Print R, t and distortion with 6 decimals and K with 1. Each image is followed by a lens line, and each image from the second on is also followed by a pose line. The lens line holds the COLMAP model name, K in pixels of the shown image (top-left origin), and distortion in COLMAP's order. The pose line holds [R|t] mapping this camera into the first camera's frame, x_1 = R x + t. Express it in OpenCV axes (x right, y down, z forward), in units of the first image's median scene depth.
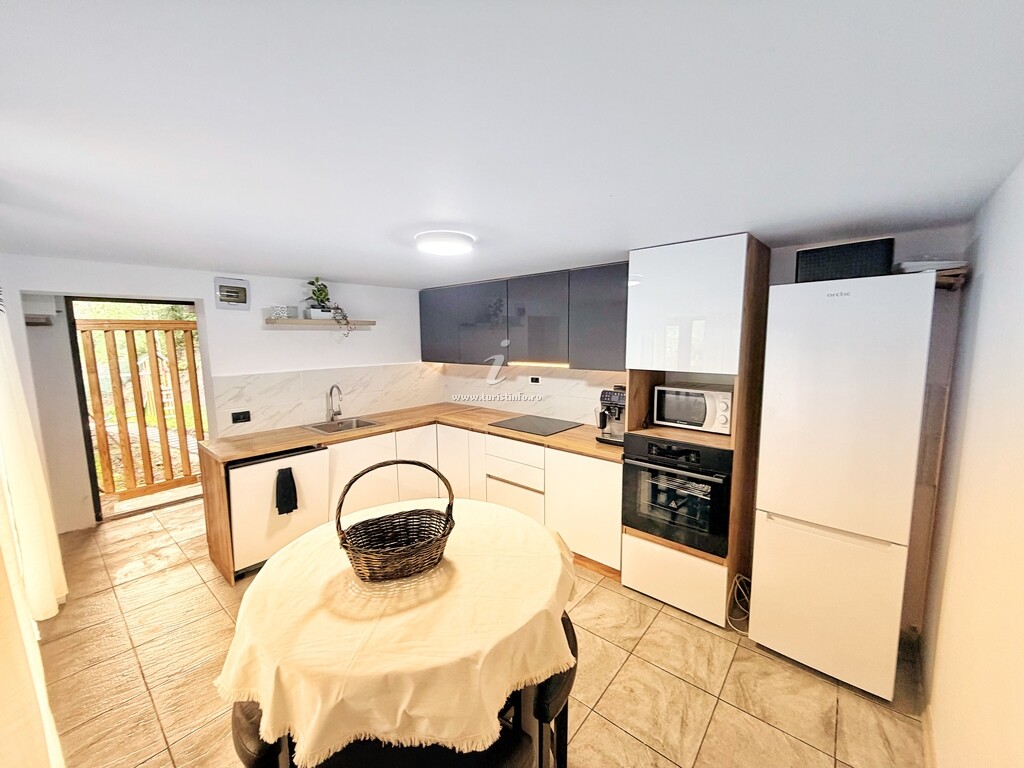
lens RADIAL K [[405.1, 0, 512.0], [0, 405.1, 384.0], [0, 0, 1]] dist [0.008844, -0.008086]
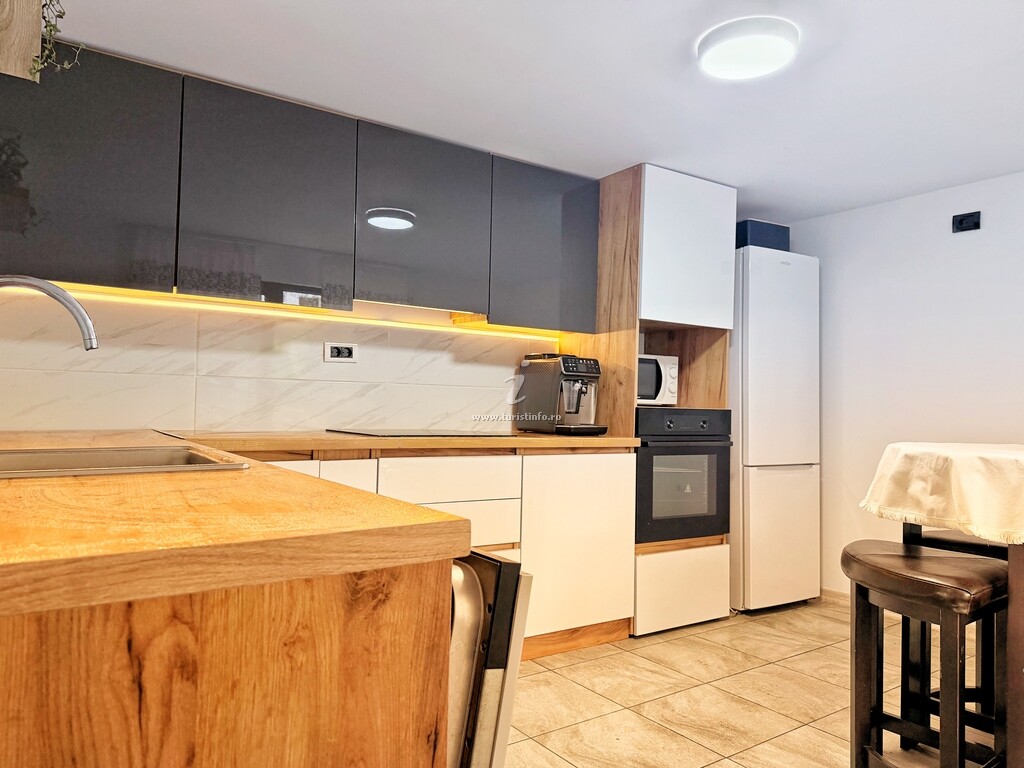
lens RADIAL K [[701.5, 0, 512.0], [0, 701.5, 384.0], [0, 0, 1]] dist [-0.003336, -0.000351]
pose [[0.256766, 0.060235, 0.964595, -1.047518], [0.104474, 0.990478, -0.089661, 0.187144], [-0.960810, 0.123797, 0.248028, 0.982568]]
